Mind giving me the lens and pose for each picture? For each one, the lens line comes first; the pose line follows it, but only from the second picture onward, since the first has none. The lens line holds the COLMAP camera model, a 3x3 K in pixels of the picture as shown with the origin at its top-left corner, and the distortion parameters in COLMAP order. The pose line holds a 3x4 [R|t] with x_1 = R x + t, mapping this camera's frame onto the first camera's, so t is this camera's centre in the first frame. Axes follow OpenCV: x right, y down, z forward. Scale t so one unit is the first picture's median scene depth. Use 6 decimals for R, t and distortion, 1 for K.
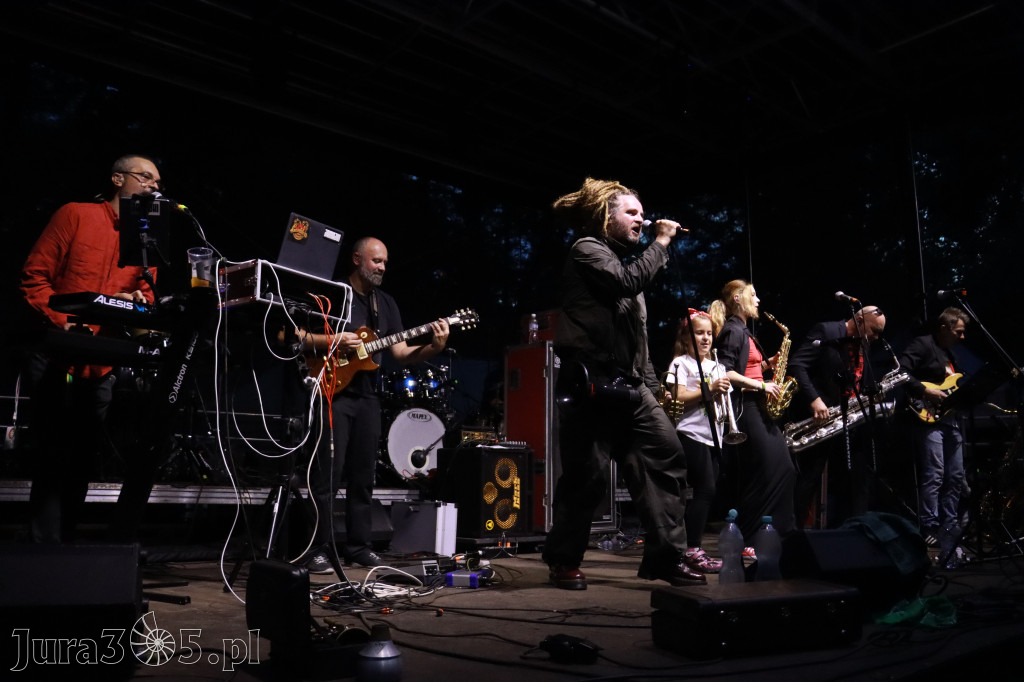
lens RADIAL K [[825.0, 0, 508.0], [0, 825.0, 359.7], [0, 0, 1]] dist [-0.178873, 0.152991]
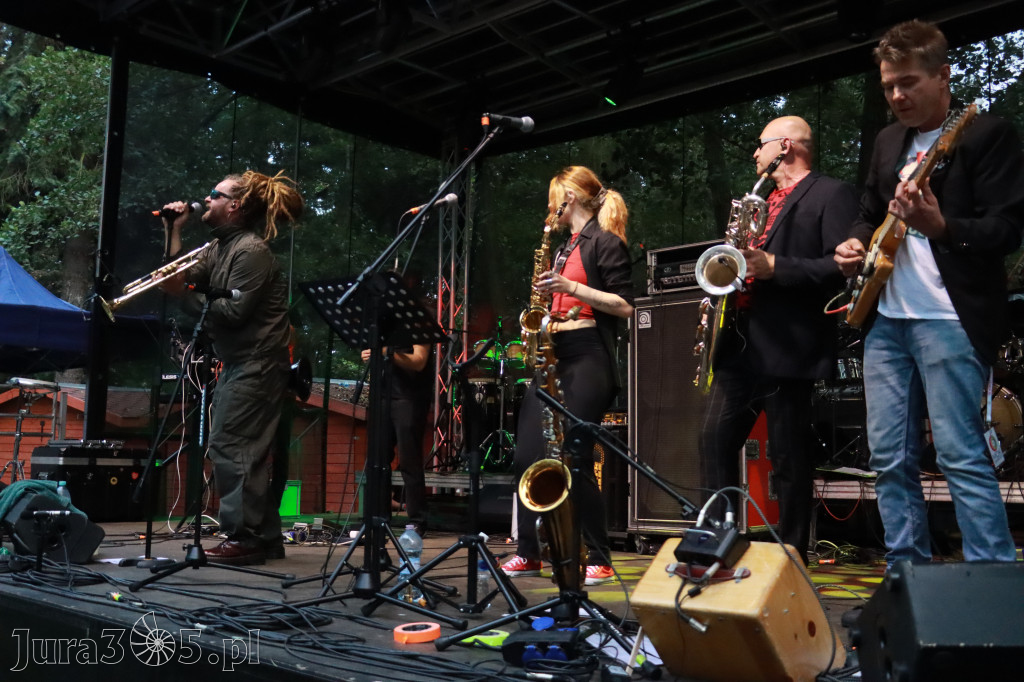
lens RADIAL K [[1003.7, 0, 509.0], [0, 1003.7, 353.2], [0, 0, 1]] dist [-0.175433, 0.255445]
pose [[0.136078, -0.128997, -0.982264, 1.741395], [0.140326, 0.984000, -0.109785, 0.213864], [0.980710, -0.122898, 0.152003, 1.231840]]
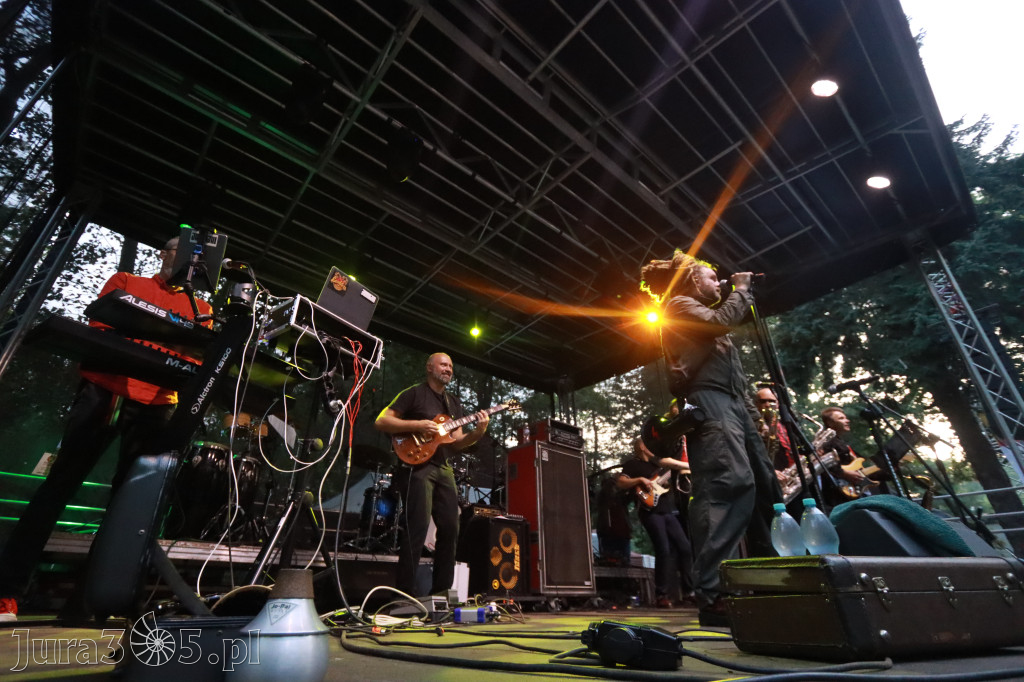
lens RADIAL K [[468.0, 0, 504.3], [0, 468.0, 344.0], [0, 0, 1]] dist [-0.012214, 0.000299]
pose [[0.999935, -0.011238, 0.001655, -0.010325], [0.011133, 0.940611, -0.339303, 0.156958], [0.002256, 0.339299, 0.940676, 0.347993]]
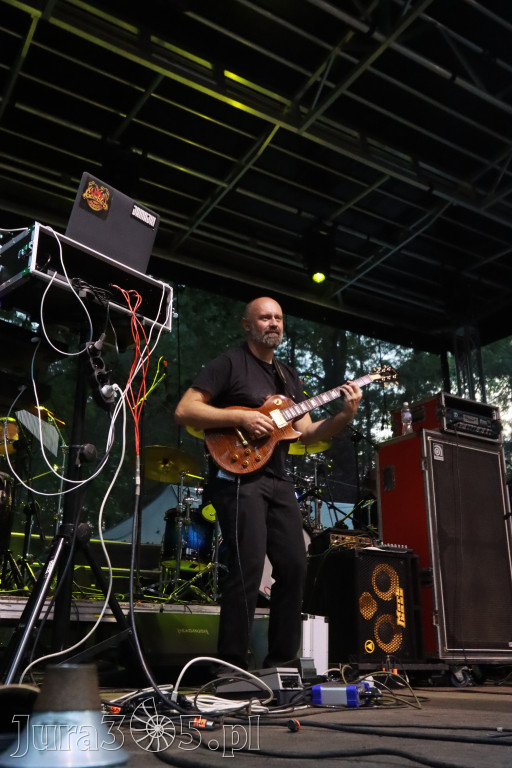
lens RADIAL K [[732.0, 0, 257.5], [0, 732.0, 392.9], [0, 0, 1]] dist [-0.001467, 0.001619]
pose [[0.987328, -0.058584, -0.147482, -0.016121], [0.028783, 0.980058, -0.196614, 0.148765], [0.156059, 0.189878, 0.969326, 0.367386]]
